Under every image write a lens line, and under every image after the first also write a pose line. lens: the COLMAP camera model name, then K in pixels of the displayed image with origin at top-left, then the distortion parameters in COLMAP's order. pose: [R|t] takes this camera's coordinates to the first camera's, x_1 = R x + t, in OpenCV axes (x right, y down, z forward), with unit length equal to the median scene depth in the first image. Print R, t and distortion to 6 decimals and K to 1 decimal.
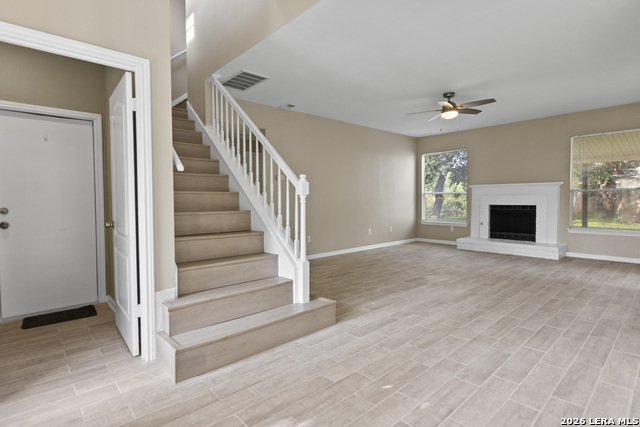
lens RADIAL K [[321.2, 0, 320.0], [0, 321.2, 213.5], [0, 0, 1]] dist [0.000803, 0.000225]
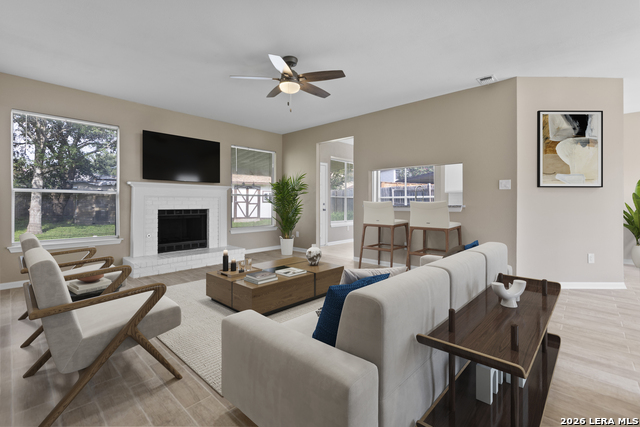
lens RADIAL K [[285.3, 0, 318.9], [0, 285.3, 207.0], [0, 0, 1]] dist [0.000521, 0.000124]
pose [[-0.062403, -0.006857, 0.998027, -0.176715], [0.043956, 0.998987, 0.009612, -0.023664], [-0.997083, 0.044469, -0.062038, 0.690875]]
